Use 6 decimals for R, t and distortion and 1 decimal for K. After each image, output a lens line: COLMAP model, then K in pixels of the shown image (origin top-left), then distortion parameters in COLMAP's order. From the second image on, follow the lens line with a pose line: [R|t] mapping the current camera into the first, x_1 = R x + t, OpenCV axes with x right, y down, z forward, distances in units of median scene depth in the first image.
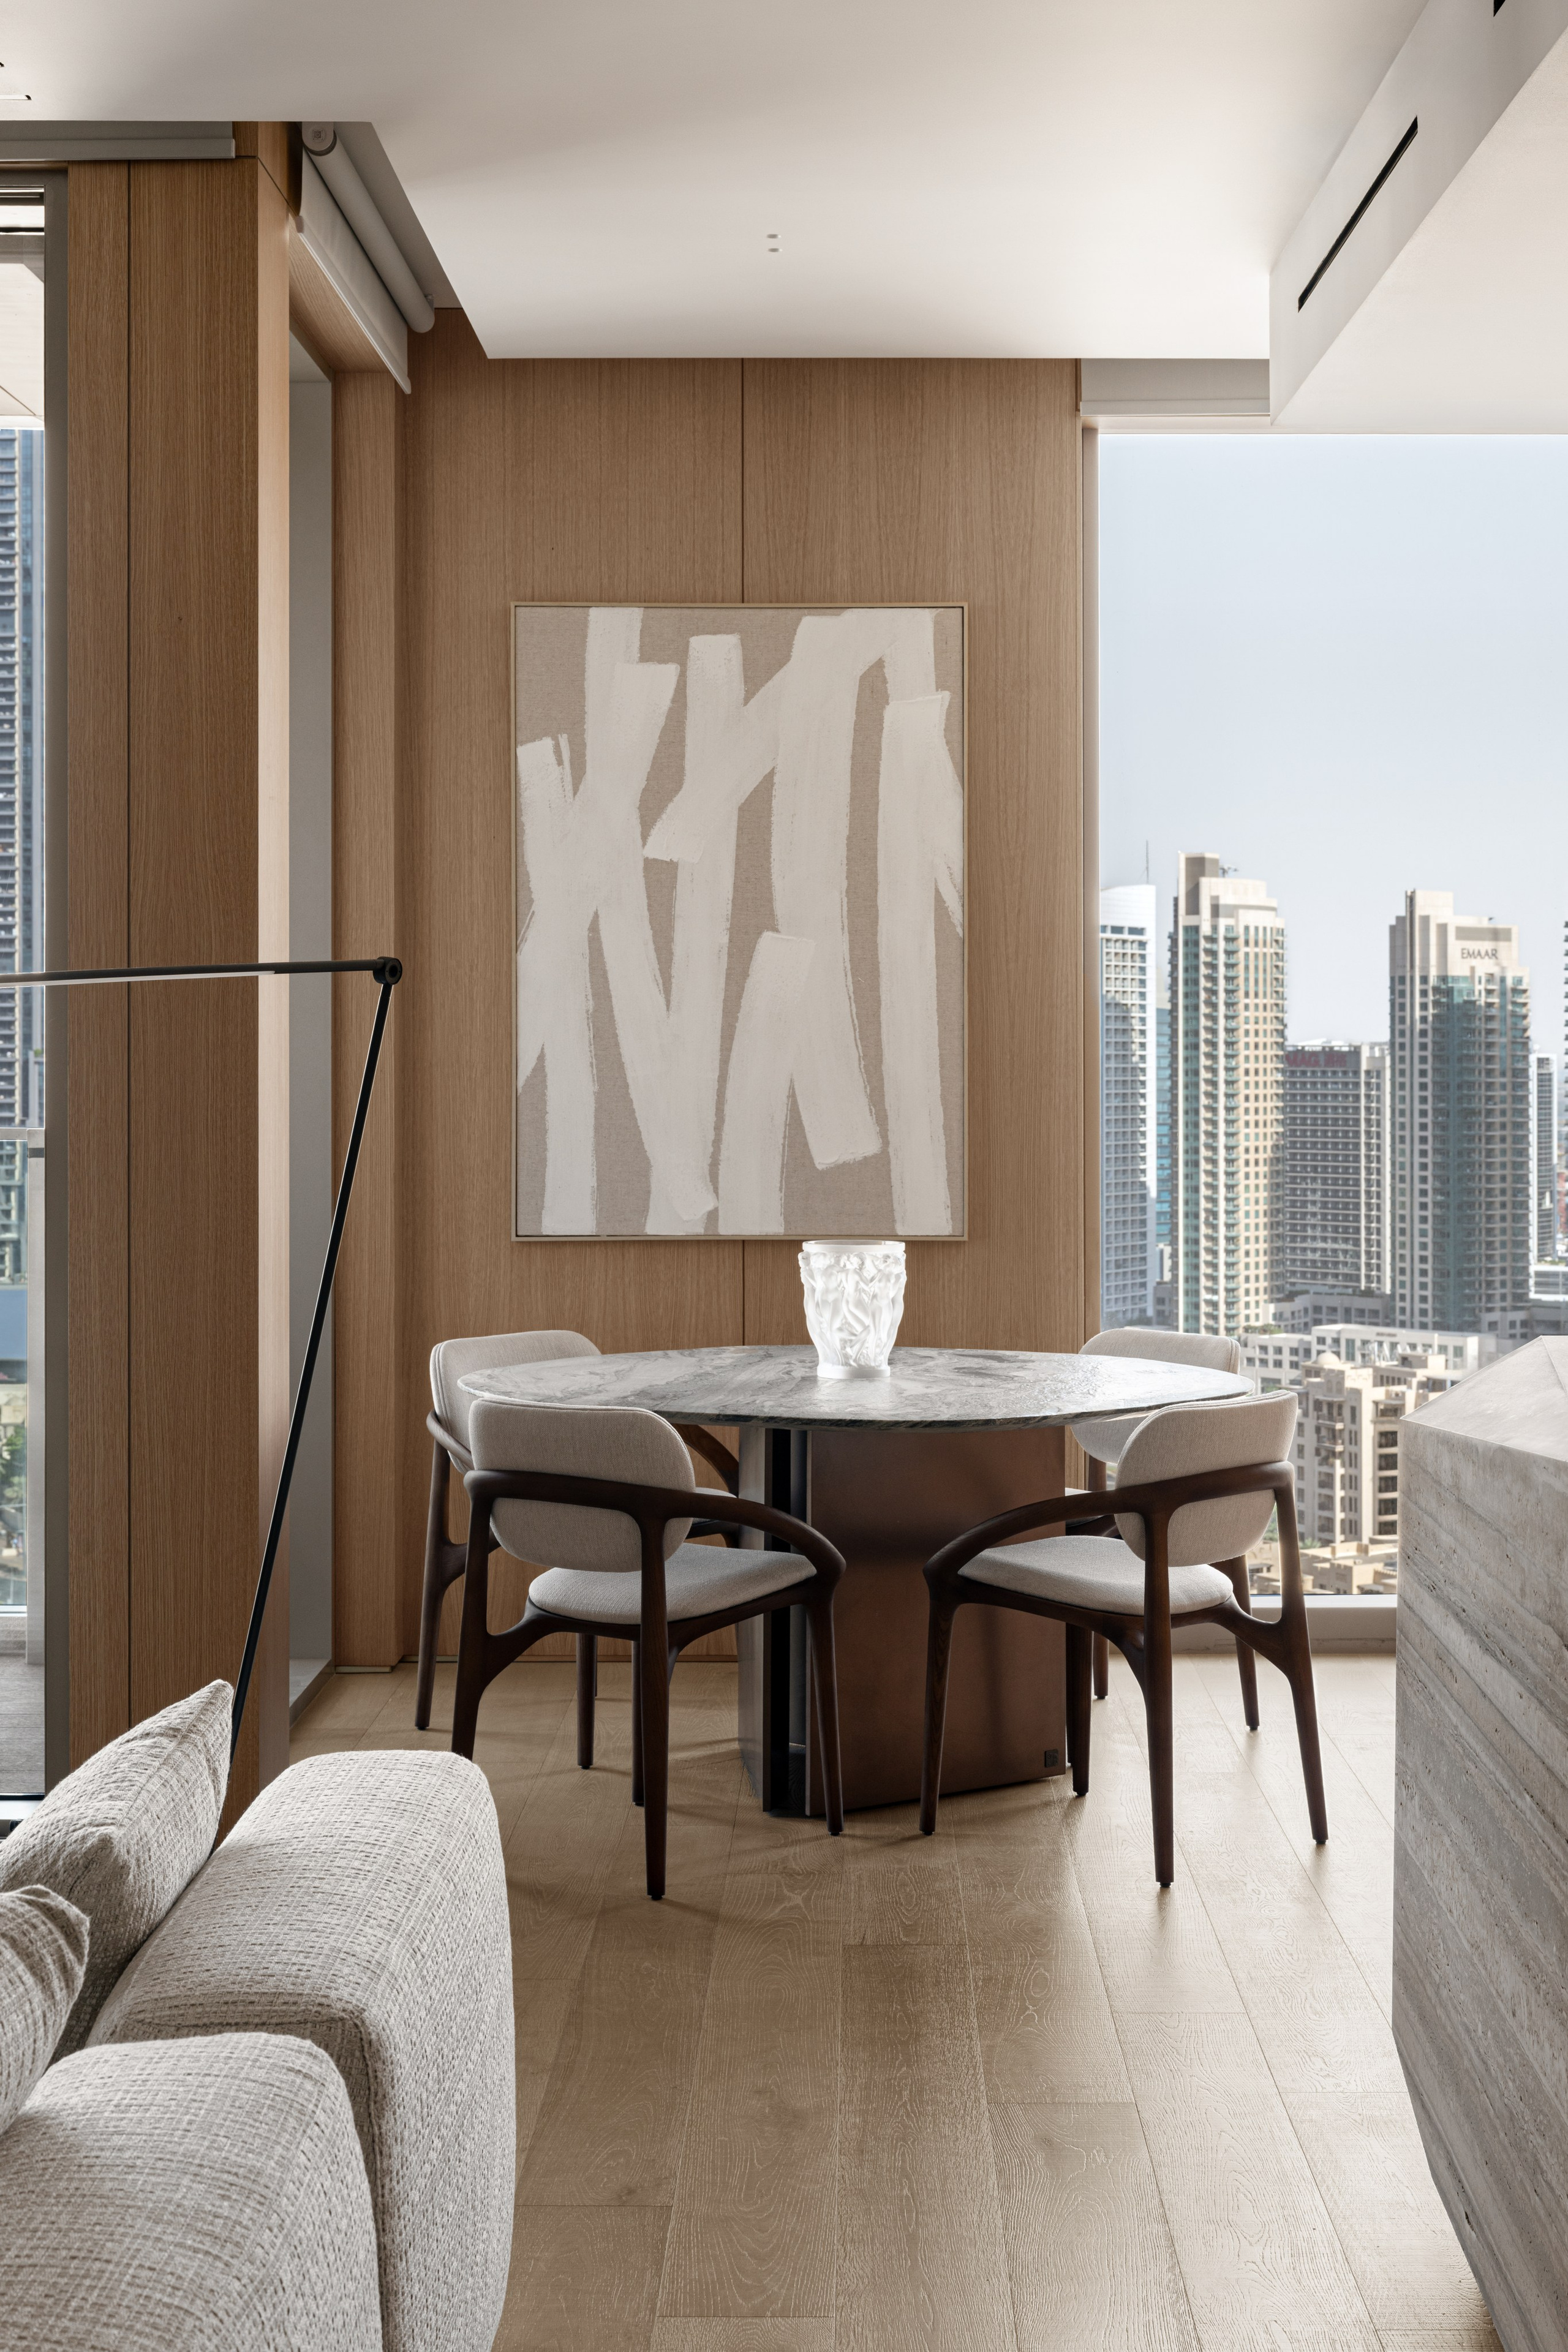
lens RADIAL K [[3284.5, 0, 879.4], [0, 3284.5, 1064.0], [0, 0, 1]] dist [-0.019304, 0.000000]
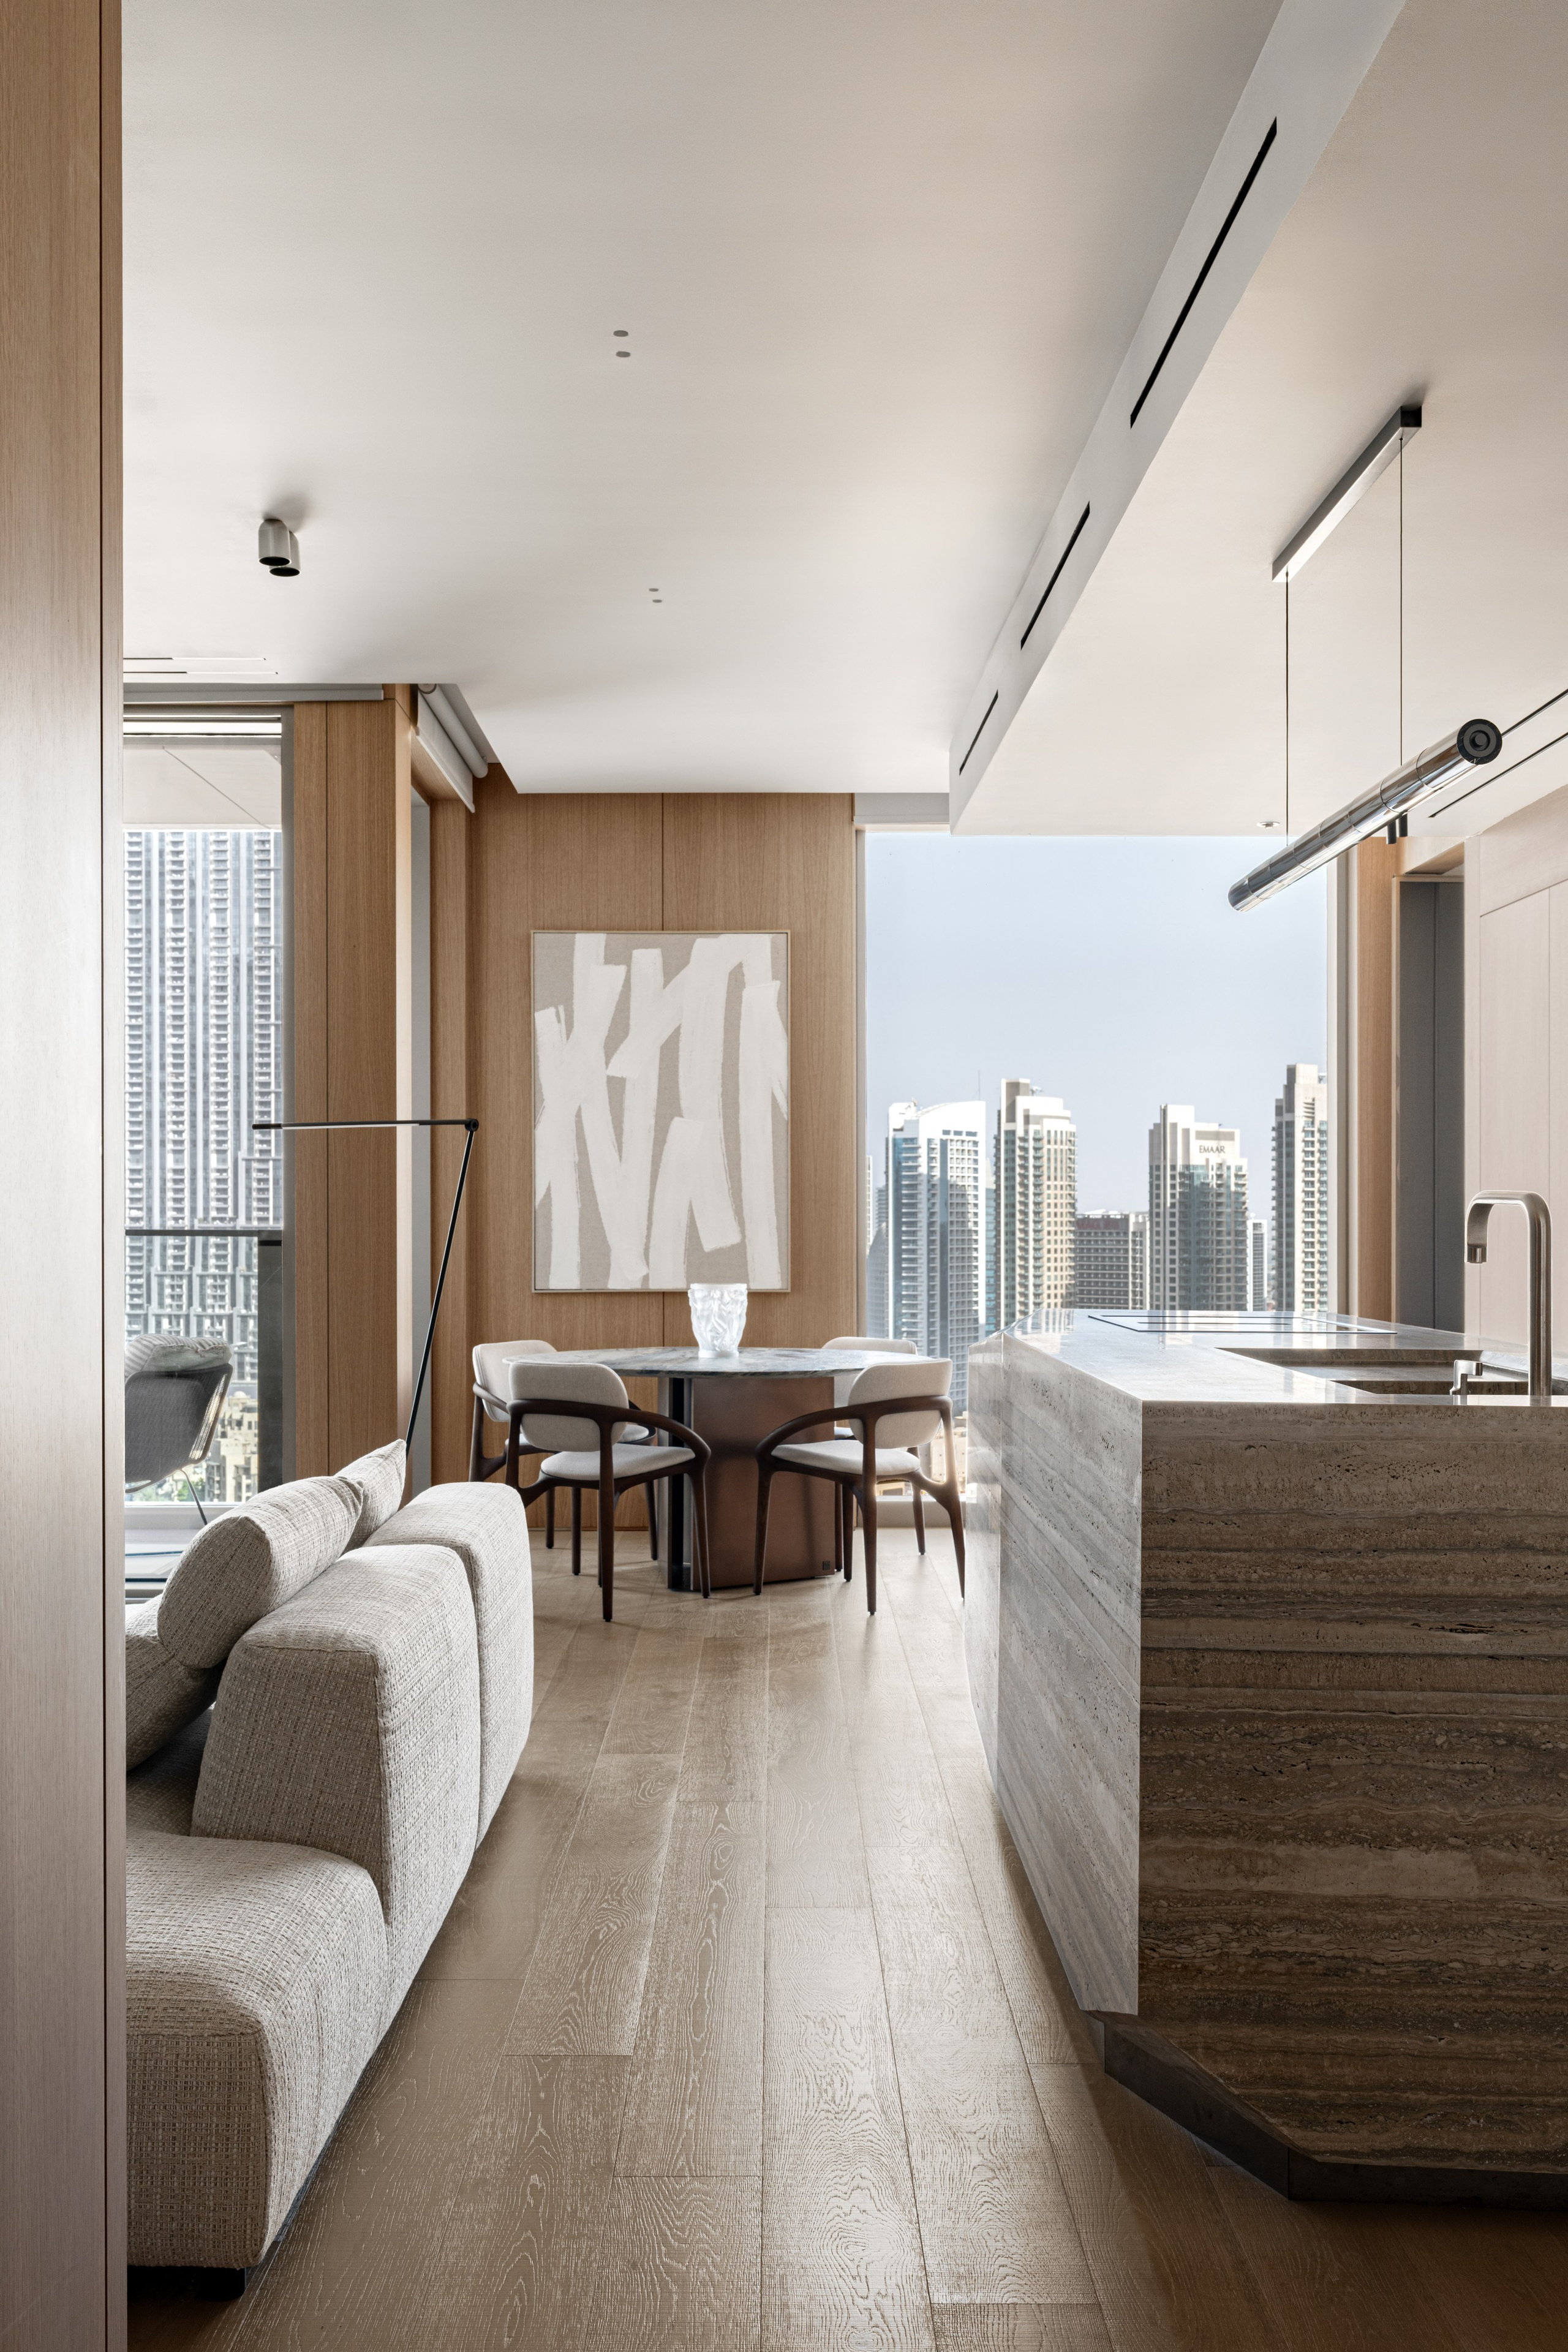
lens RADIAL K [[2394.6, 0, 774.1], [0, 2394.6, 1241.6], [0, 0, 1]] dist [0.014600, 0.000000]
pose [[0.999936, -0.000909, -0.011285, 0.041455], [0.000942, 0.999995, 0.002877, 0.029162], [0.011282, -0.002887, 0.999932, -0.363883]]
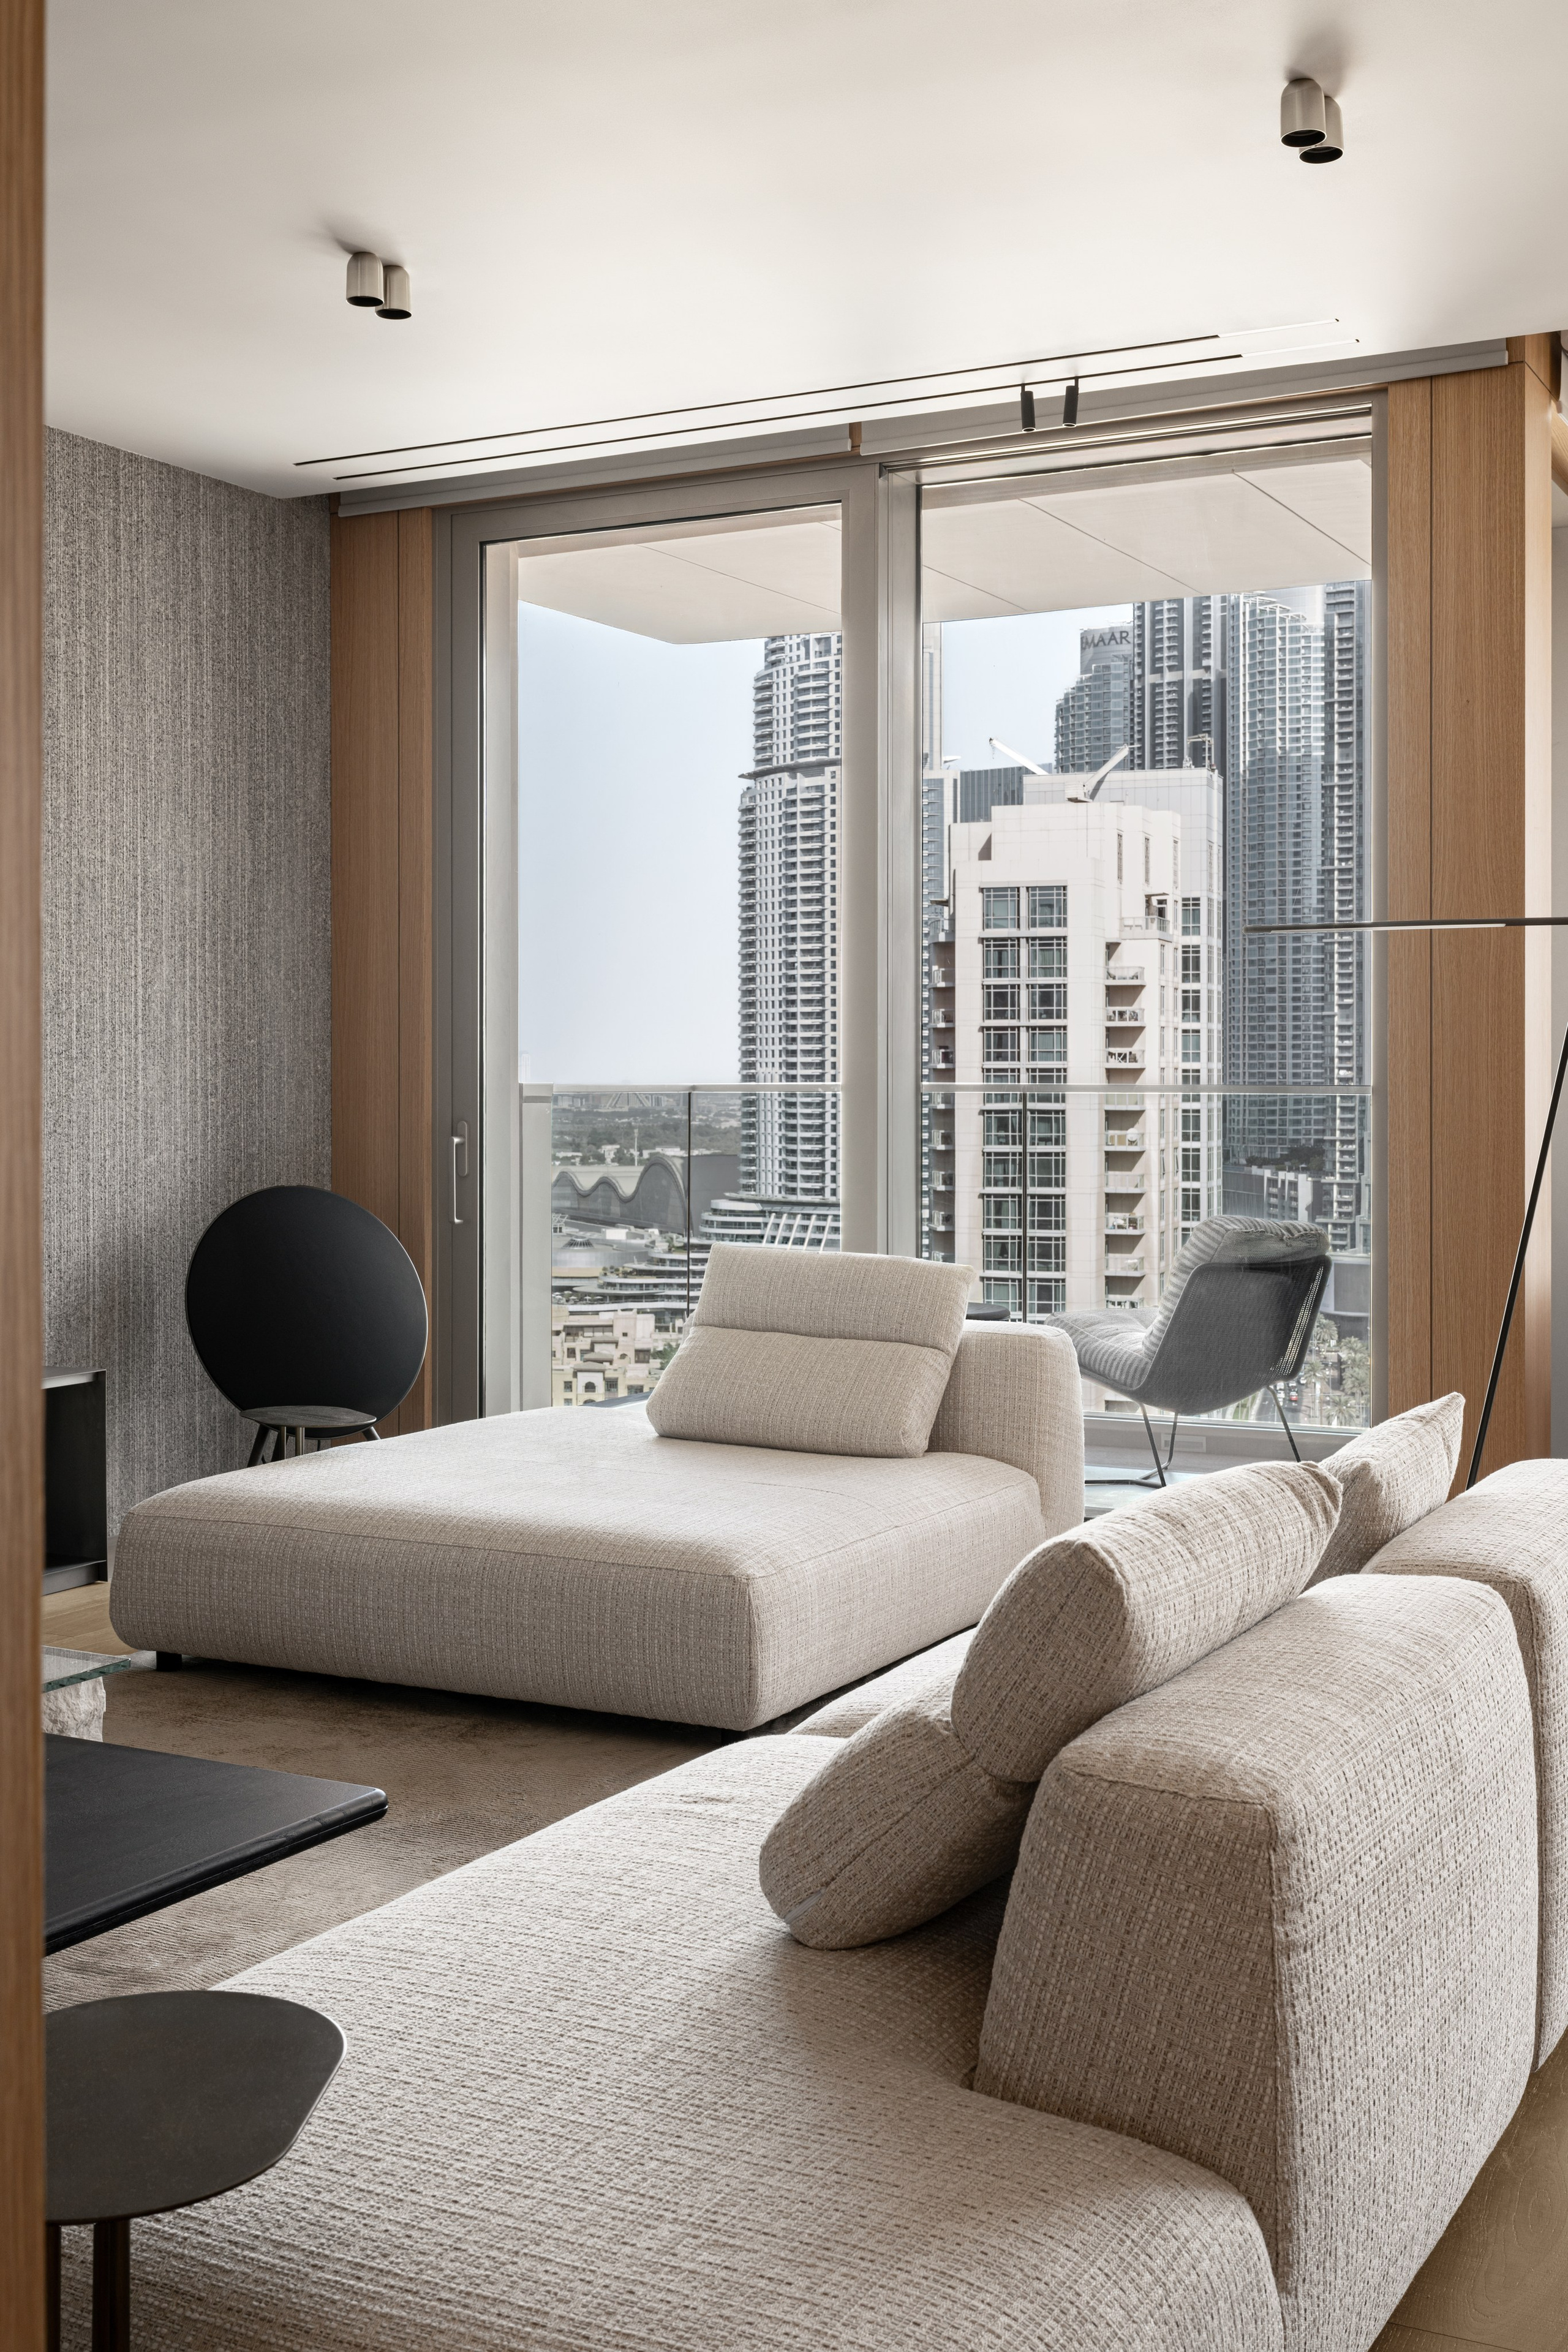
lens RADIAL K [[2577.6, 0, 790.5], [0, 2577.6, 1091.3], [0, 0, 1]] dist [0.001573, 0.000000]
pose [[0.881867, 0.000407, -0.471498, 0.048567], [-0.001728, 0.999996, -0.002370, 0.032516], [0.471495, 0.002904, 0.881864, -0.098513]]
